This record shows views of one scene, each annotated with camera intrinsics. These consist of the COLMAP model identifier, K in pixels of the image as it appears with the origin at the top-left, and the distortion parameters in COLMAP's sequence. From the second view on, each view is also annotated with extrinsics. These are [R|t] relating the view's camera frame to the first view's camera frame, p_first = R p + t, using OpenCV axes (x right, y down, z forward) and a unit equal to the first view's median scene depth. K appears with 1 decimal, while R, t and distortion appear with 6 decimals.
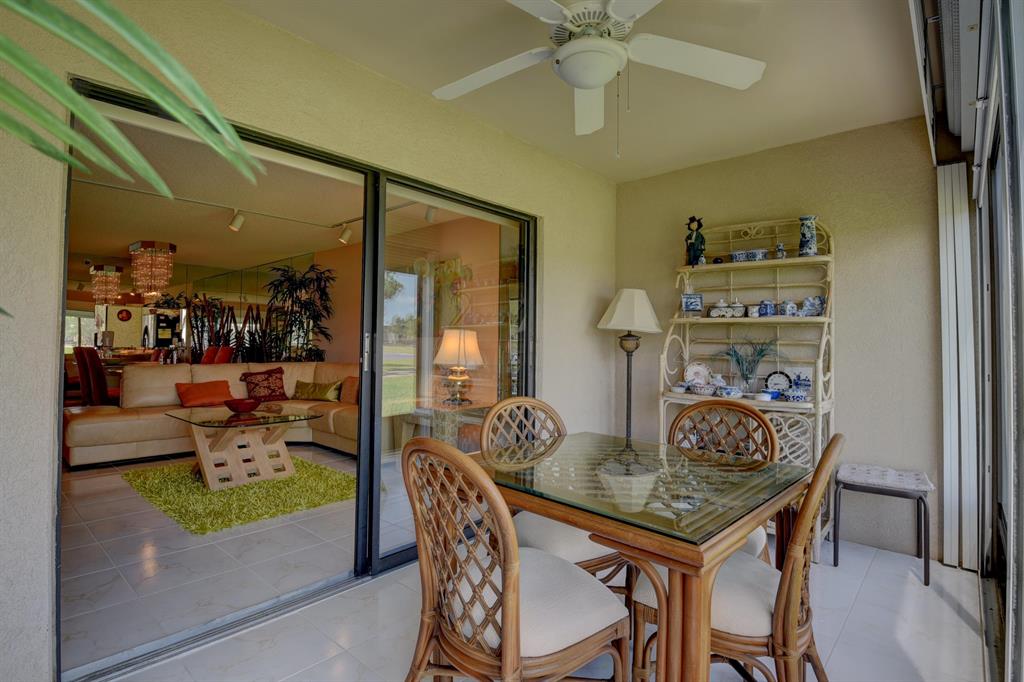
lens RADIAL K [[507.2, 0, 519.2], [0, 507.2, 327.4], [0, 0, 1]] dist [-0.022046, -0.002788]
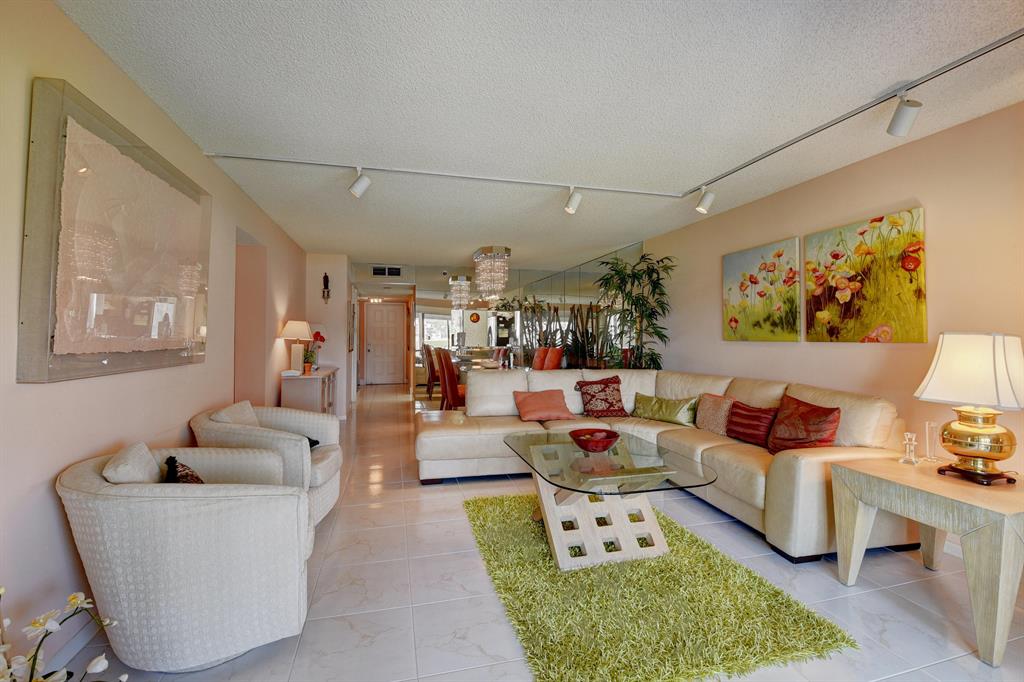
lens RADIAL K [[453.3, 0, 510.5], [0, 453.3, 336.3], [0, 0, 1]] dist [-0.011225, -0.007912]
pose [[0.824758, -0.003238, -0.565477, -0.165249], [0.021526, 0.999439, 0.025673, -0.009650], [0.565076, -0.033346, 0.824365, 0.237311]]
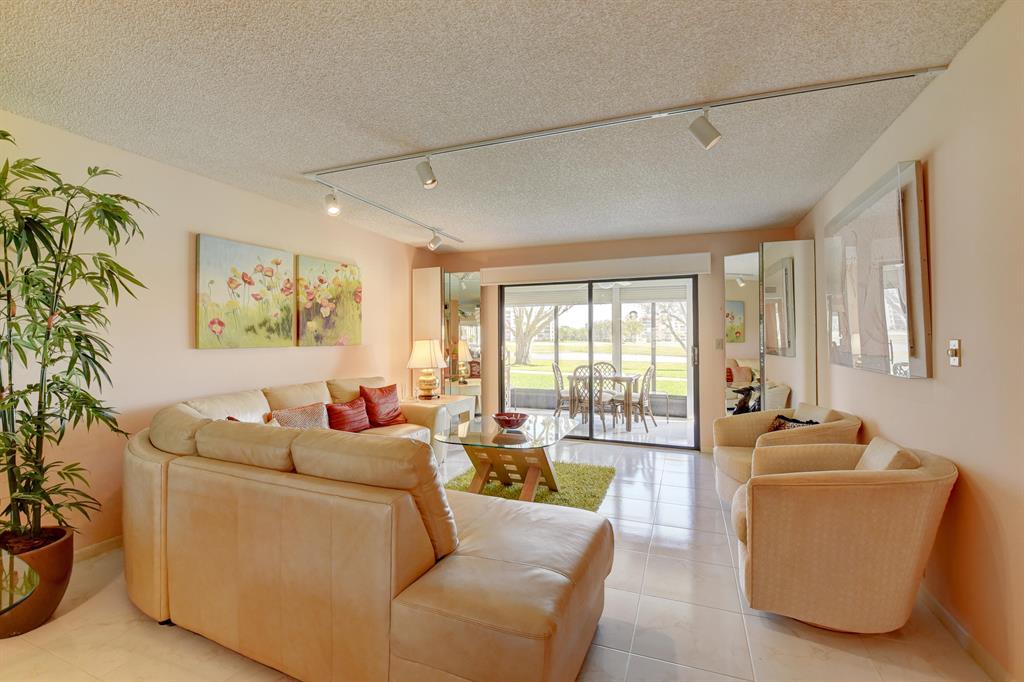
lens RADIAL K [[453.3, 0, 510.6], [0, 453.3, 336.4], [0, 0, 1]] dist [-0.011225, -0.007912]
pose [[-0.345782, -0.000091, 0.938315, -0.813095], [-0.027708, 0.999565, -0.010114, 0.001629], [-0.937906, -0.029496, -0.345634, 0.777219]]
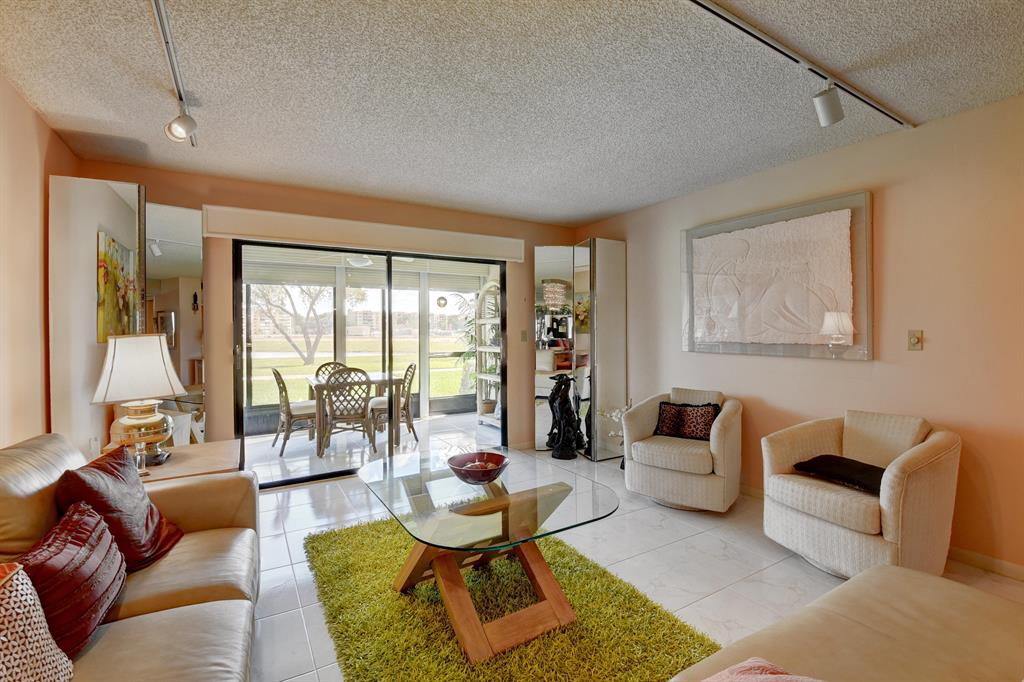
lens RADIAL K [[453.3, 0, 511.6], [0, 453.3, 334.9], [0, 0, 1]] dist [-0.011225, -0.007912]
pose [[-0.953924, -0.006684, 0.299974, -0.437637], [-0.011436, 0.999835, -0.014090, 0.004279], [-0.299830, -0.016871, -0.953843, 0.885193]]
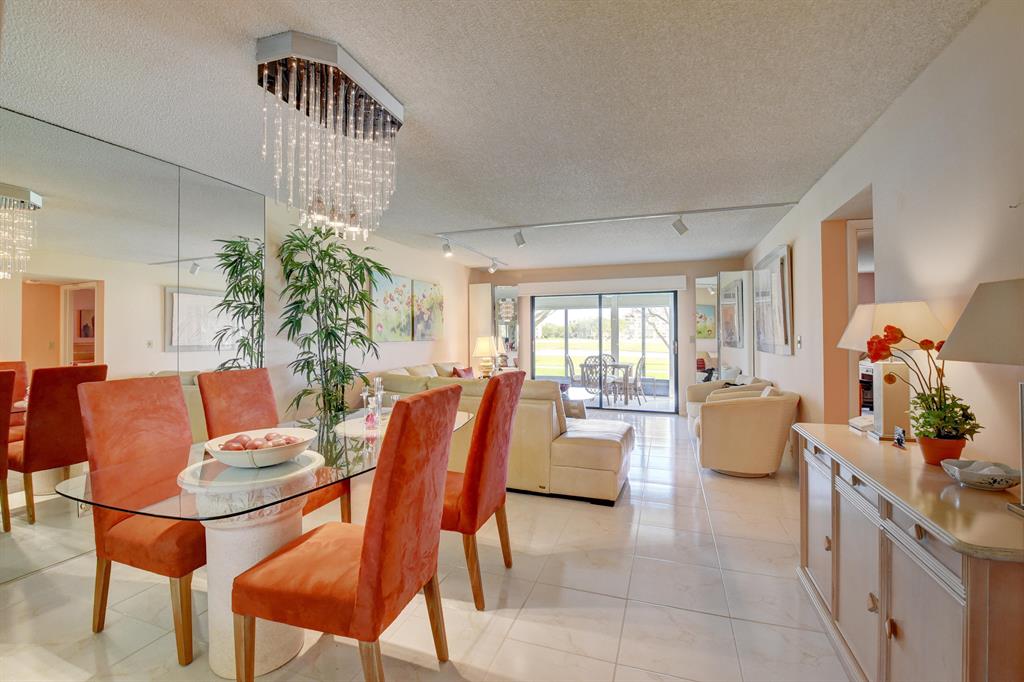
lens RADIAL K [[453.3, 0, 508.2], [0, 453.3, 337.6], [0, 0, 1]] dist [-0.011225, -0.007912]
pose [[-0.375349, -0.007788, 0.926851, -1.047396], [-0.026209, 0.999654, -0.002214, 0.006760], [-0.926513, -0.025123, -0.375424, 0.988806]]
